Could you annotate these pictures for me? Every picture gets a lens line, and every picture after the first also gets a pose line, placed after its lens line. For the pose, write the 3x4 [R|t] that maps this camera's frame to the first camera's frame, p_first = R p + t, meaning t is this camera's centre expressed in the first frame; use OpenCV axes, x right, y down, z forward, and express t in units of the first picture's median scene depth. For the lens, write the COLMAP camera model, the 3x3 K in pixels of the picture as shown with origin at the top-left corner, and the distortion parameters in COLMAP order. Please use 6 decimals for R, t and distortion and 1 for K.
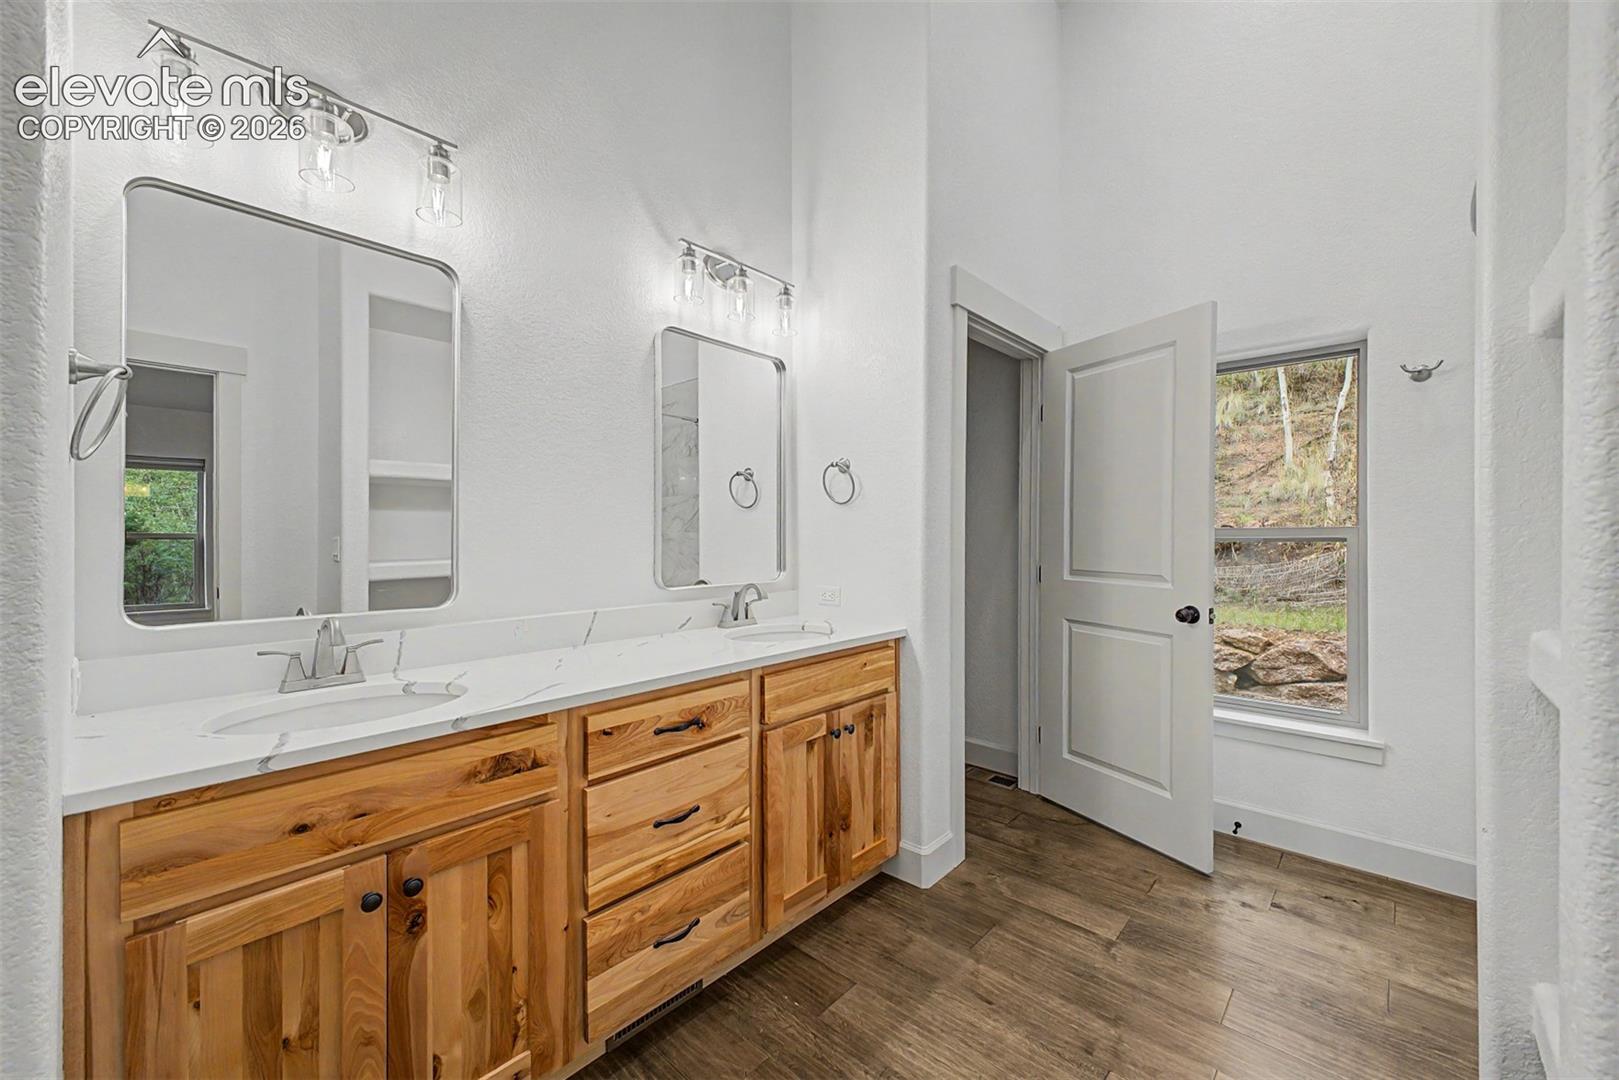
lens RADIAL K [[639.1, 0, 817.8], [0, 639.1, 541.6], [0, 0, 1]] dist [0.013156, -0.003346]
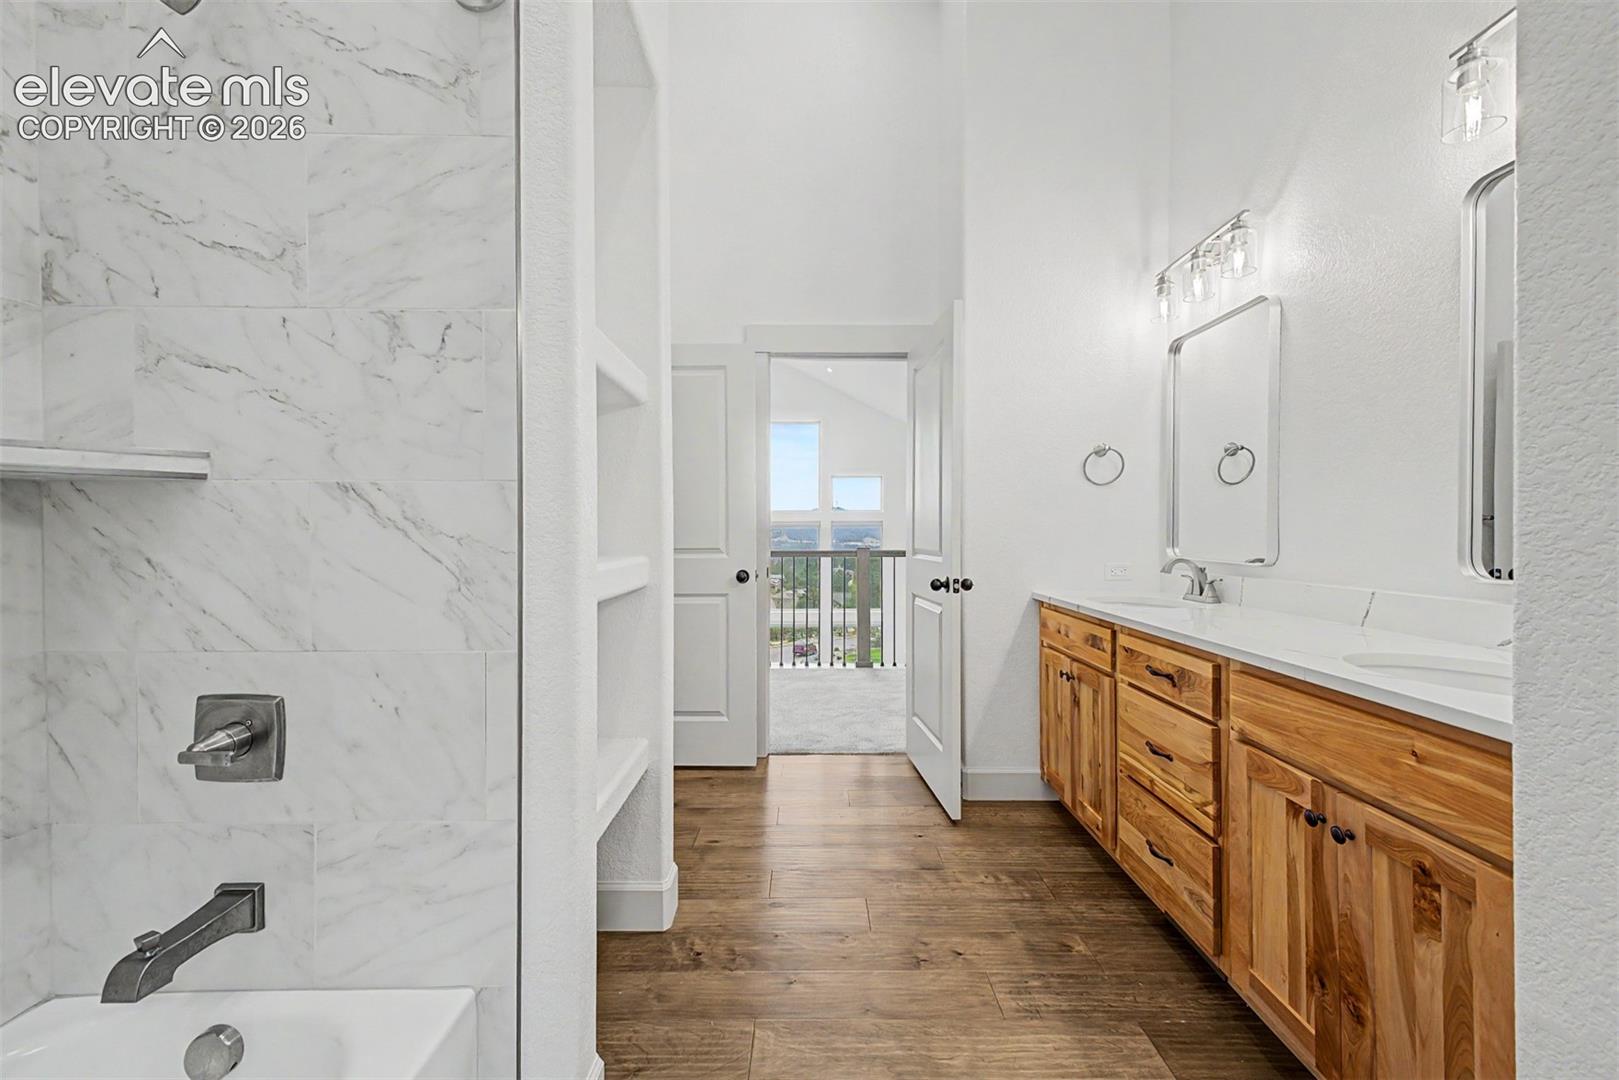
lens RADIAL K [[639.1, 0, 814.4], [0, 639.1, 532.3], [0, 0, 1]] dist [0.013156, -0.003346]
pose [[-0.752434, 0.005495, -0.658645, 0.826921], [0.000942, 0.999973, 0.007268, 0.021932], [0.658667, 0.004848, -0.752419, 1.195970]]
